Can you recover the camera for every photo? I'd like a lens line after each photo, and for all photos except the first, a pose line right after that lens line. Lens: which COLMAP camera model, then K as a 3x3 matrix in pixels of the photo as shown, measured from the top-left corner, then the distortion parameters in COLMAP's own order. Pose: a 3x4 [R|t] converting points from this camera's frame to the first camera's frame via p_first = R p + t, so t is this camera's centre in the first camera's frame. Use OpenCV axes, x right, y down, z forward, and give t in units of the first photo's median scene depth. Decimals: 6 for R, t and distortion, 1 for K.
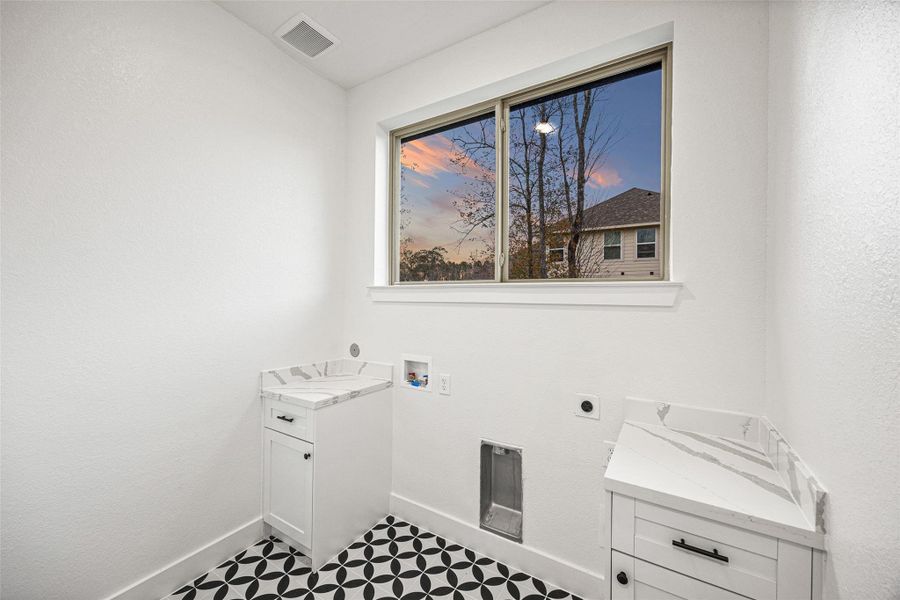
lens RADIAL K [[350.2, 0, 449.5], [0, 350.2, 298.8], [0, 0, 1]] dist [-0.010931, 0.000281]
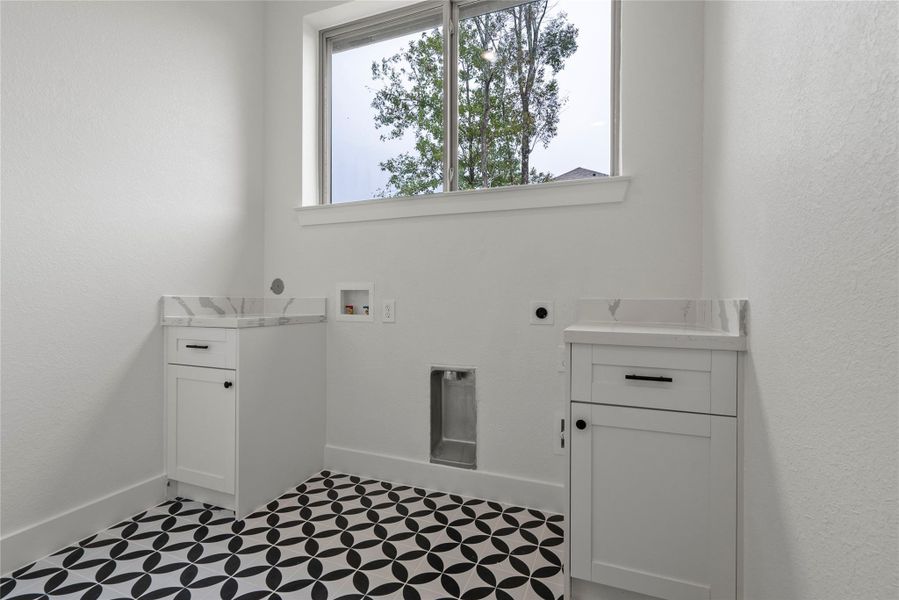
lens RADIAL K [[412.8, 0, 451.4], [0, 412.8, 299.1], [0, 0, 1]] dist [-0.014737, 0.001773]
pose [[0.983099, -0.007818, 0.182909, -0.051763], [0.006286, 0.999940, 0.008952, 0.215051], [-0.182968, -0.007651, 0.983089, -0.066084]]
